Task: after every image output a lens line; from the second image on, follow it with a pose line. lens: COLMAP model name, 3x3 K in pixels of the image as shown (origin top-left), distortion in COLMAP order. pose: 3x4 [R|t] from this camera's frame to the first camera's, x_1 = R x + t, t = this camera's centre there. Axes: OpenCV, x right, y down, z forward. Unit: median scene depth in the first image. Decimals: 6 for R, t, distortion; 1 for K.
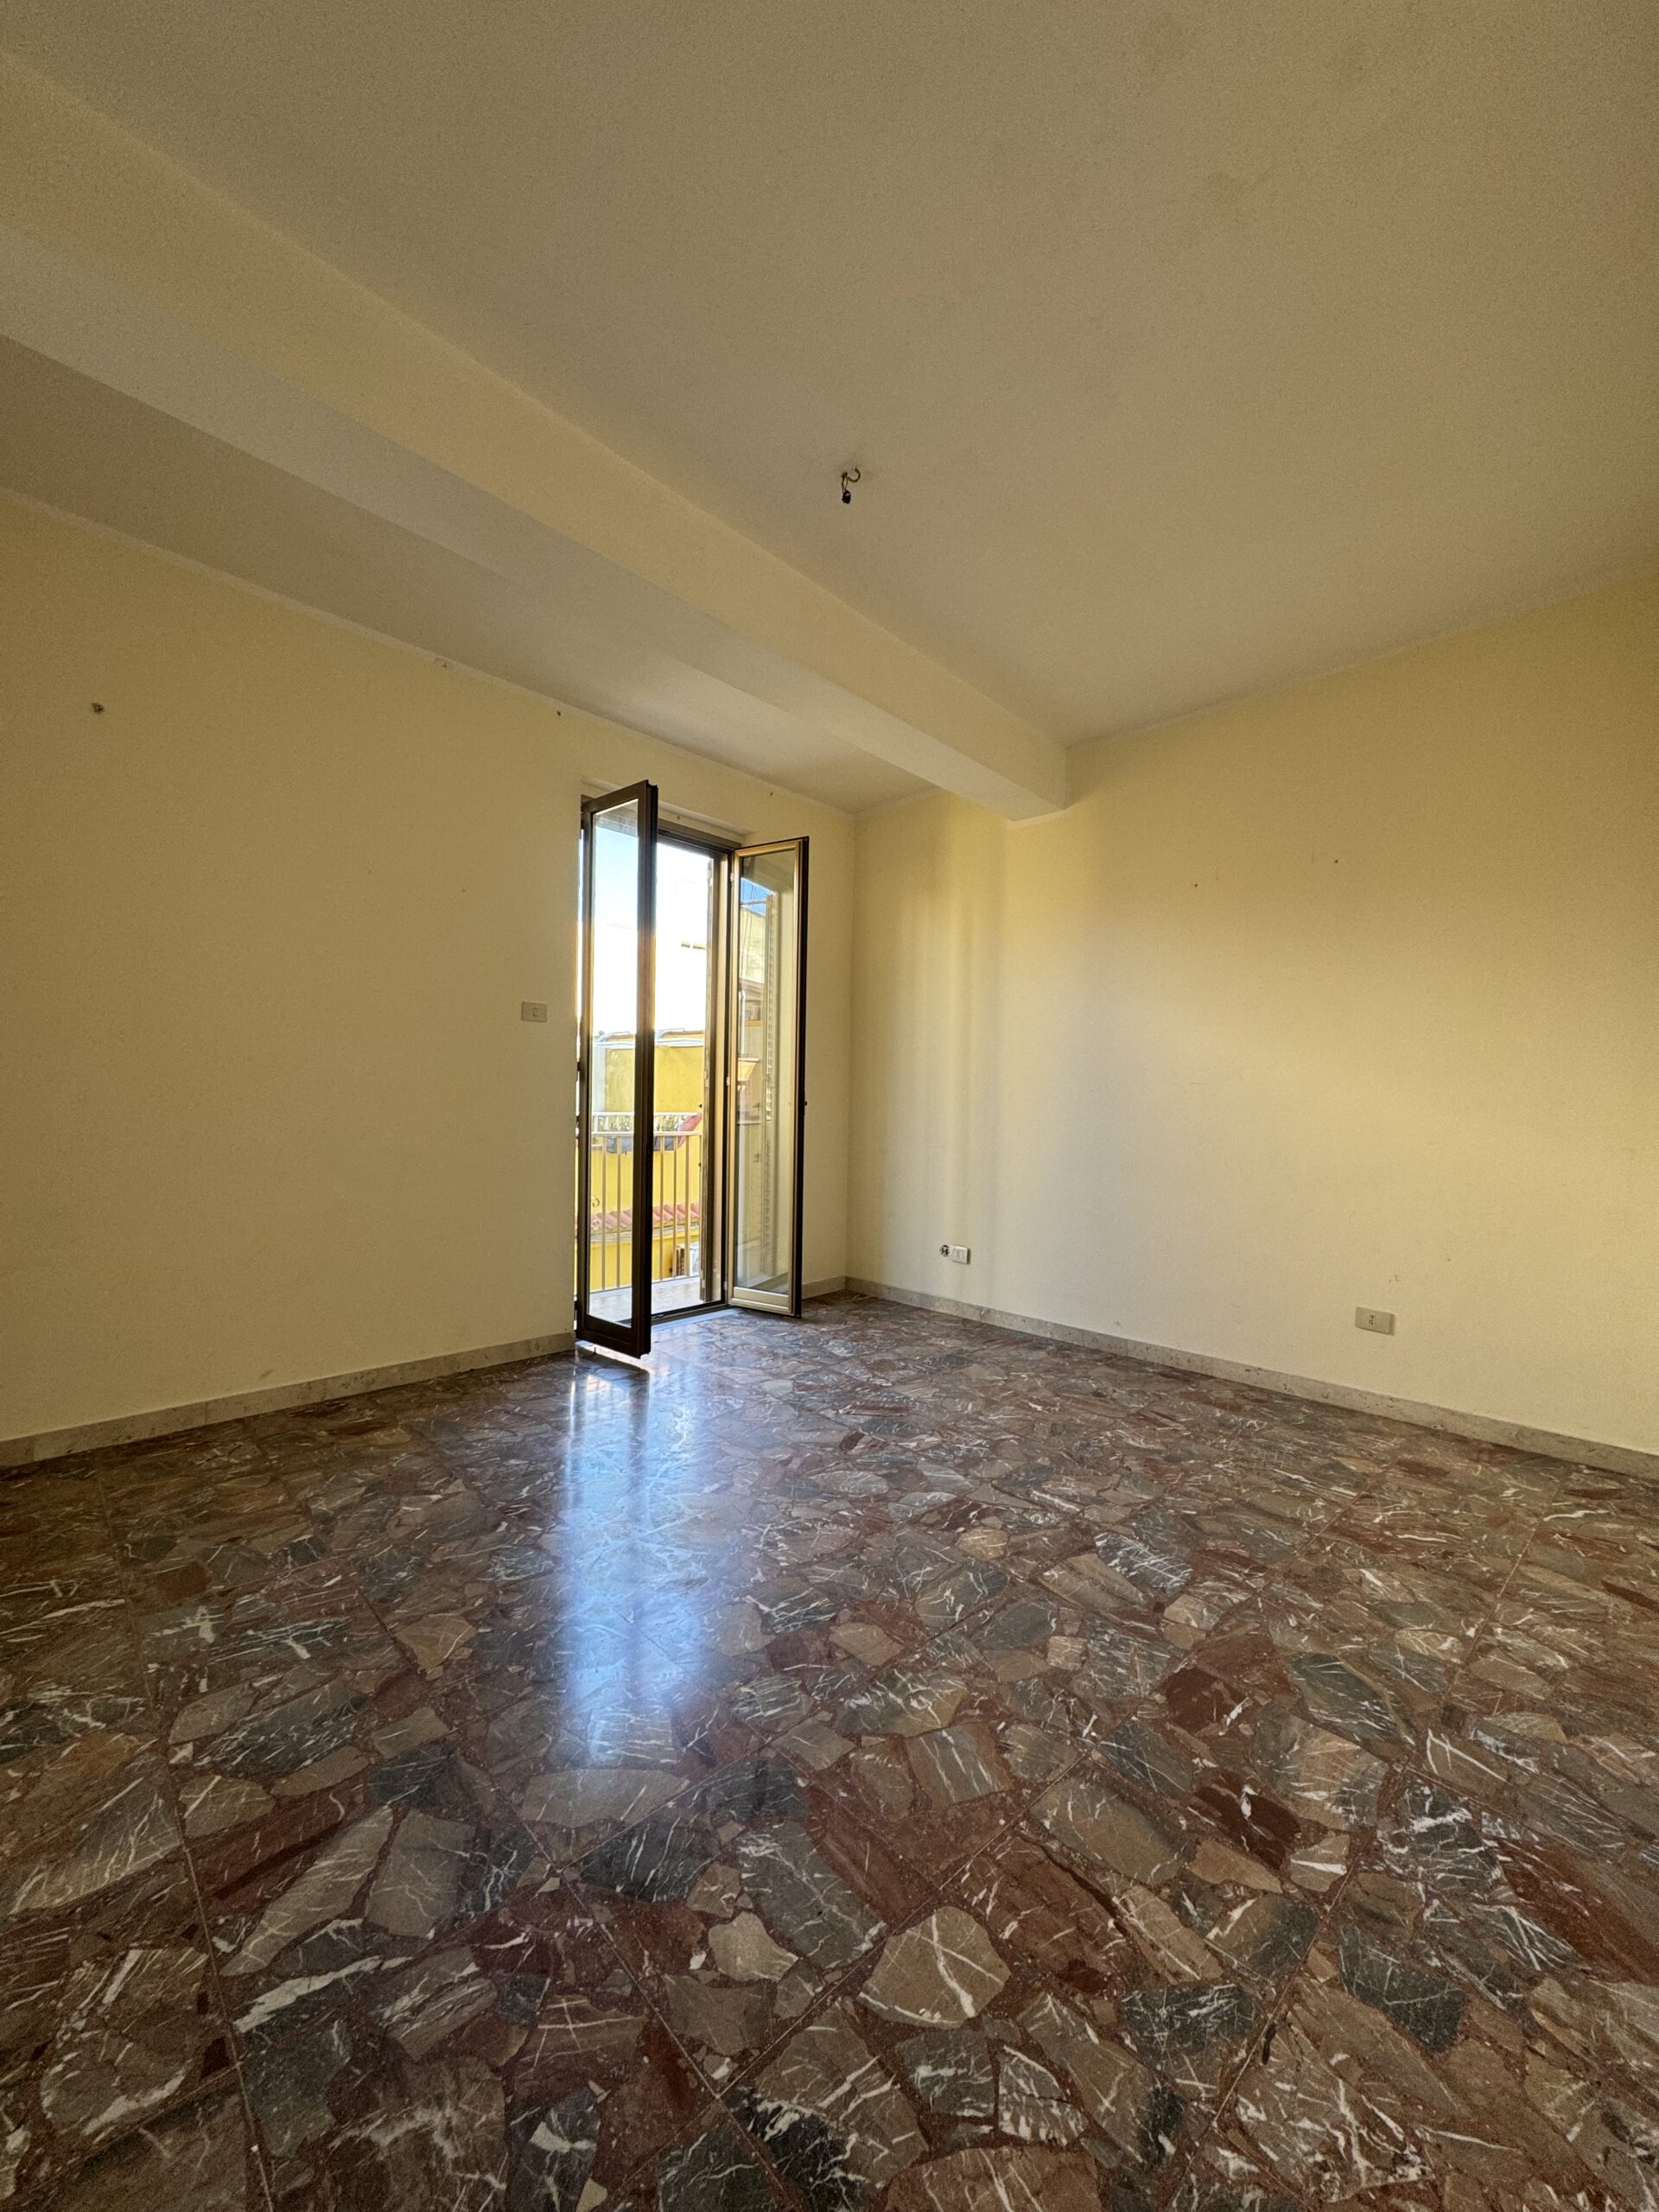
lens RADIAL K [[880.7, 0, 842.0], [0, 880.7, 1114.9], [0, 0, 1]] dist [-0.004410, 0.001138]
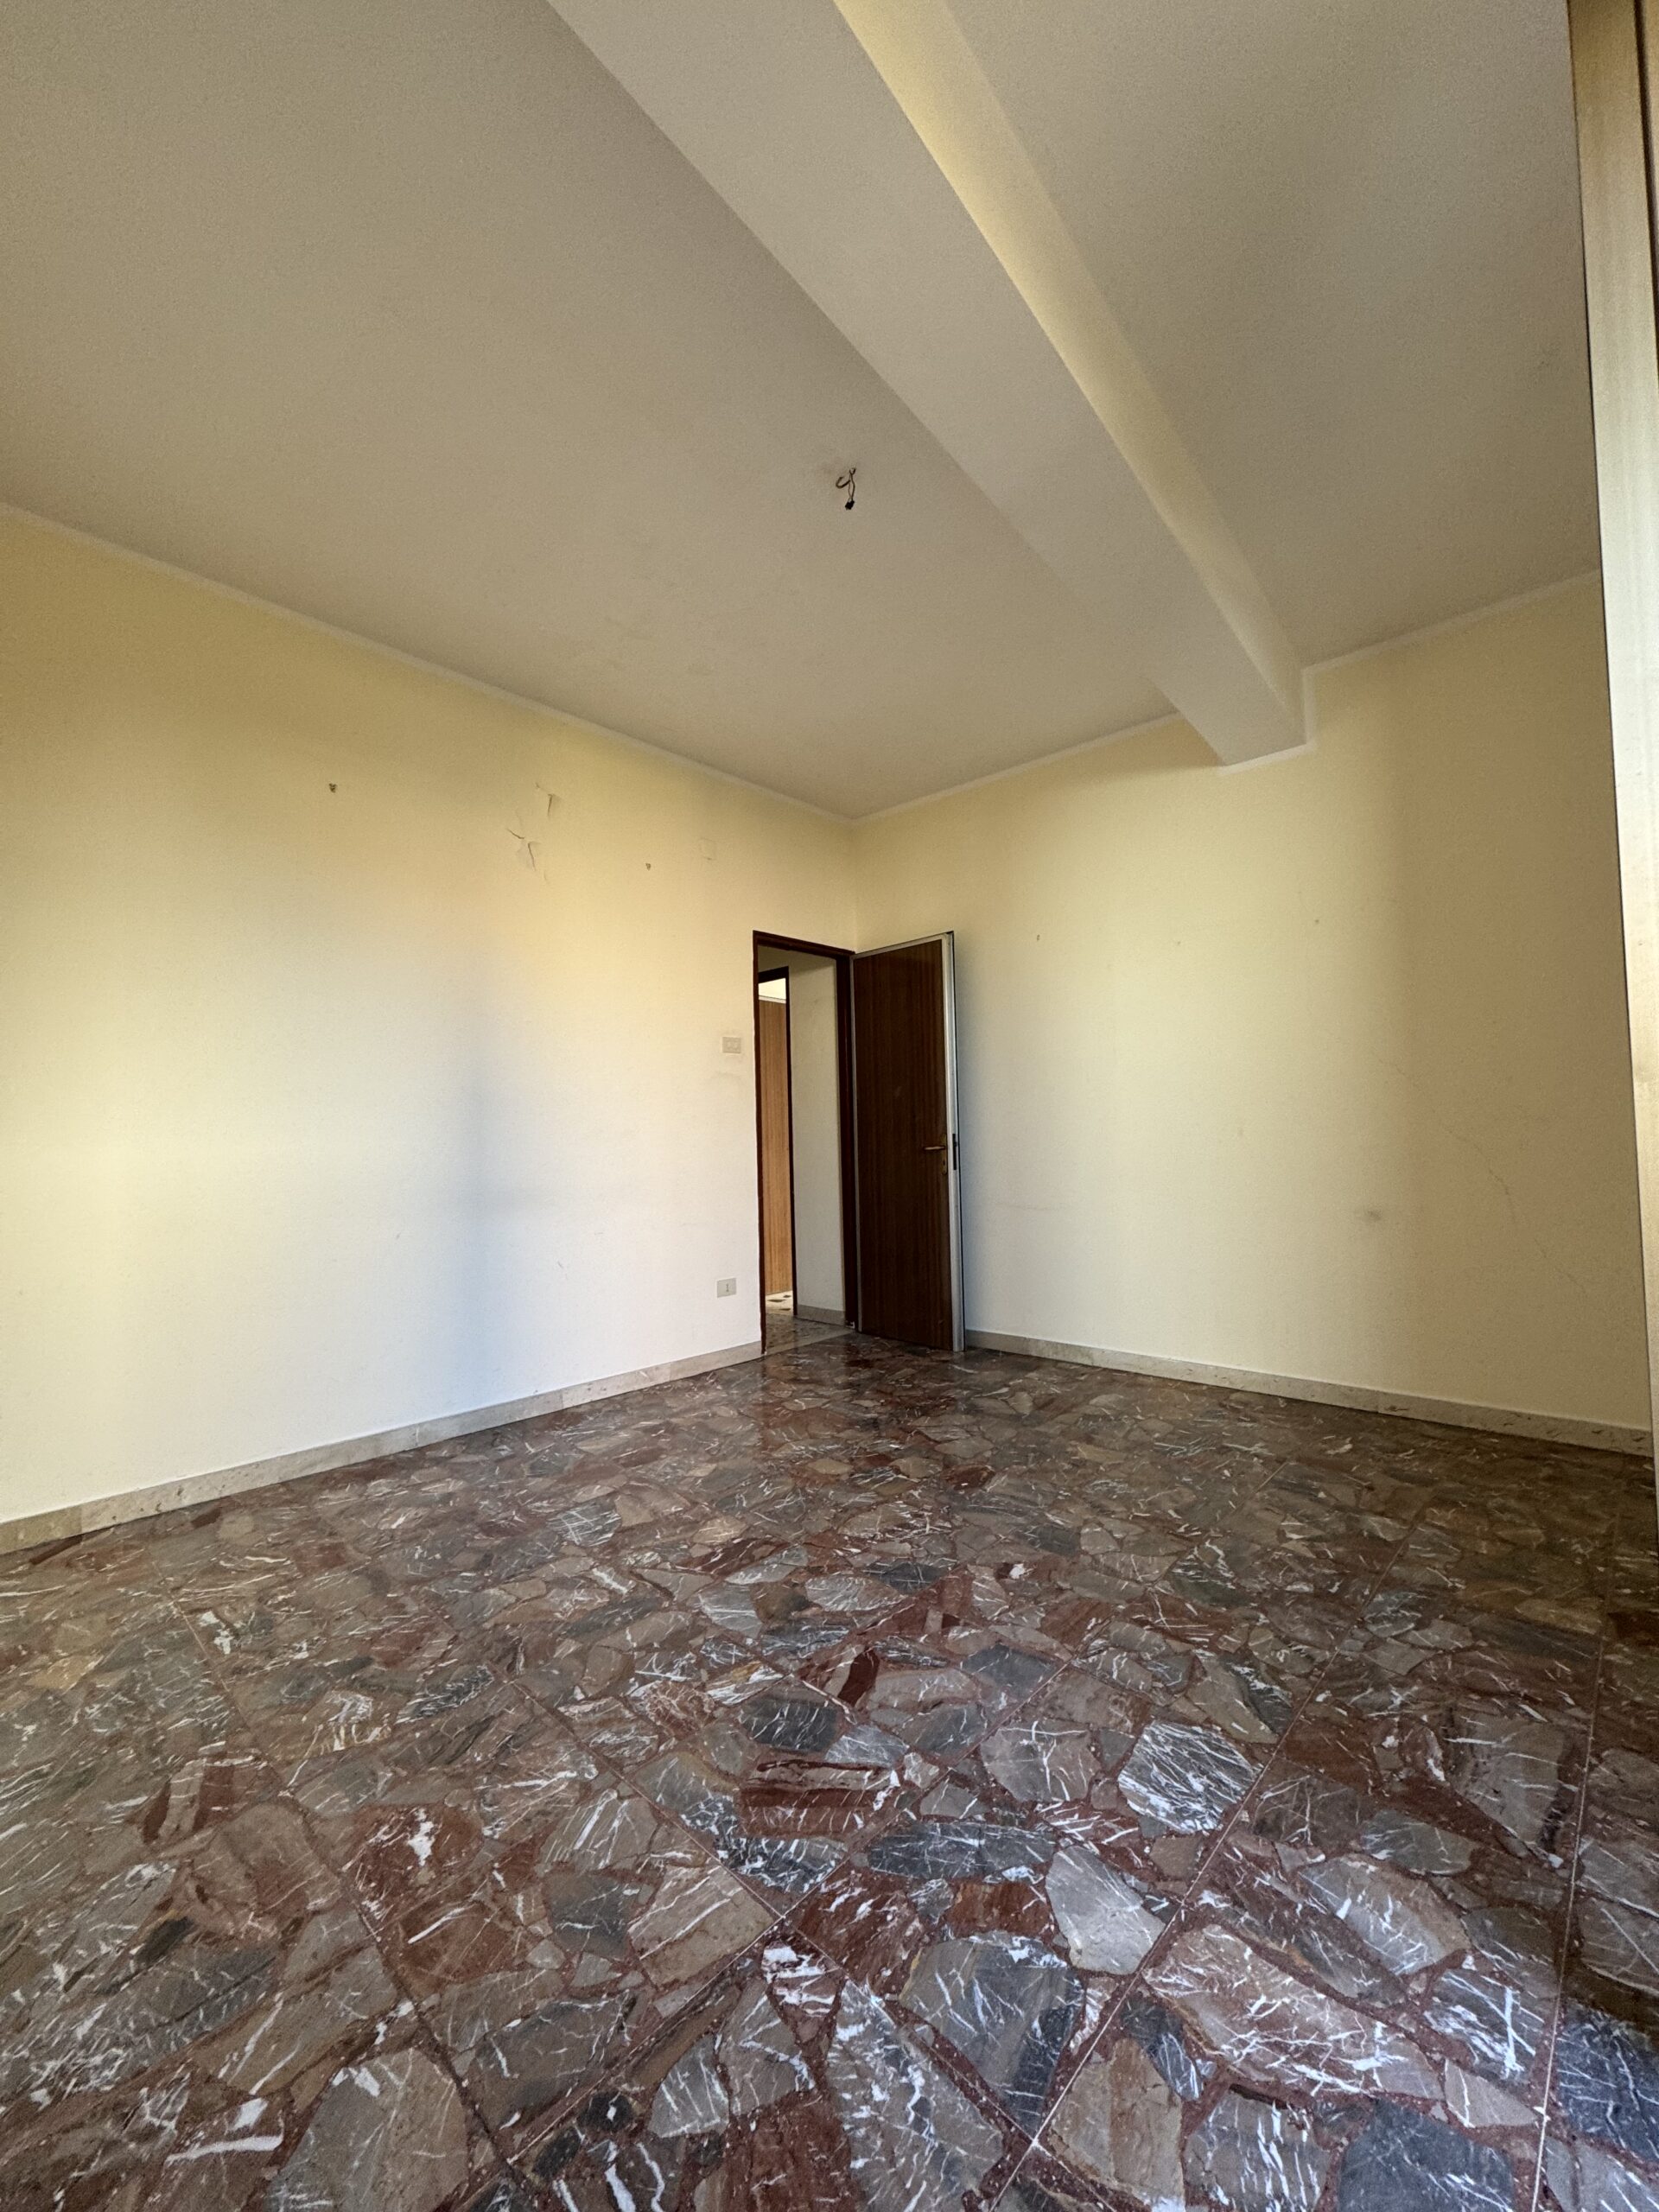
lens RADIAL K [[880.7, 0, 830.6], [0, 880.7, 1105.9], [0, 0, 1]] dist [-0.004410, 0.001138]
pose [[-0.999251, -0.000447, -0.038698, 0.058961], [0.000458, 0.999726, -0.023384, 0.000721], [0.038698, -0.023385, -0.998977, 1.764890]]
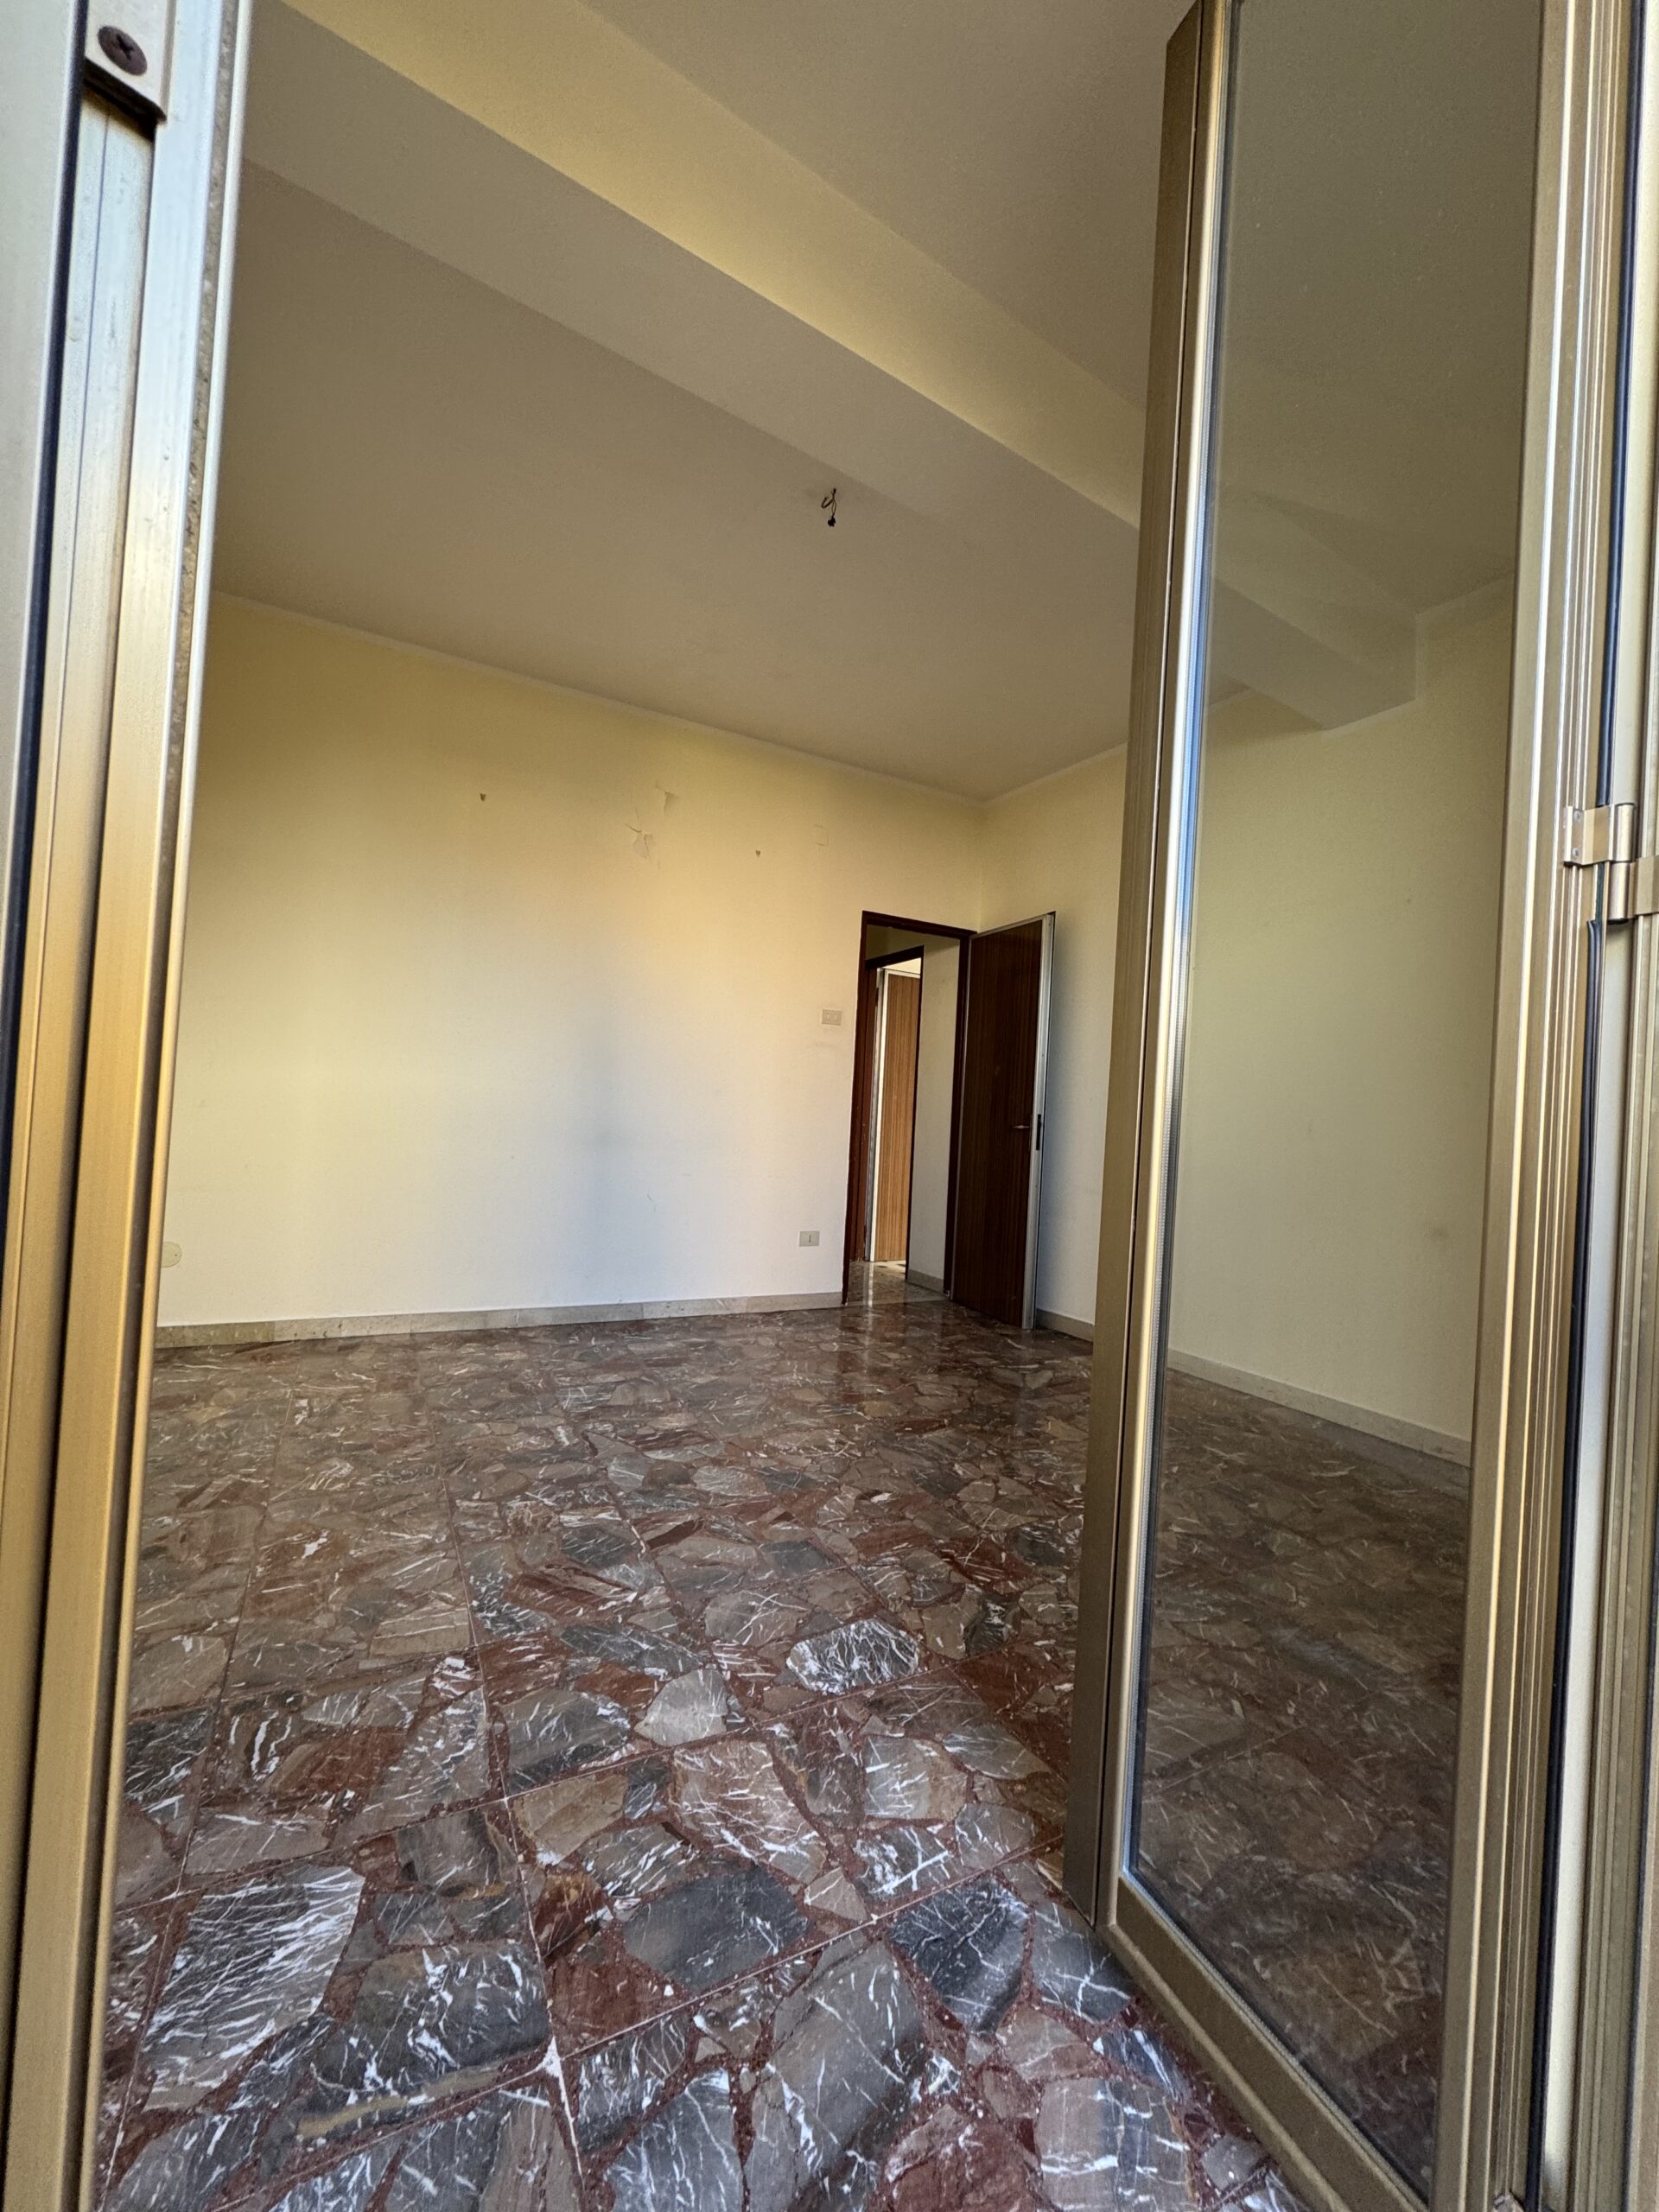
lens RADIAL K [[880.7, 0, 827.1], [0, 880.7, 1105.0], [0, 0, 1]] dist [-0.004410, 0.001138]
pose [[-0.957579, -0.070386, 0.279444, -0.310031], [-0.070901, 0.997449, 0.008277, 0.011351], [-0.279313, -0.011887, -0.960126, 1.824482]]
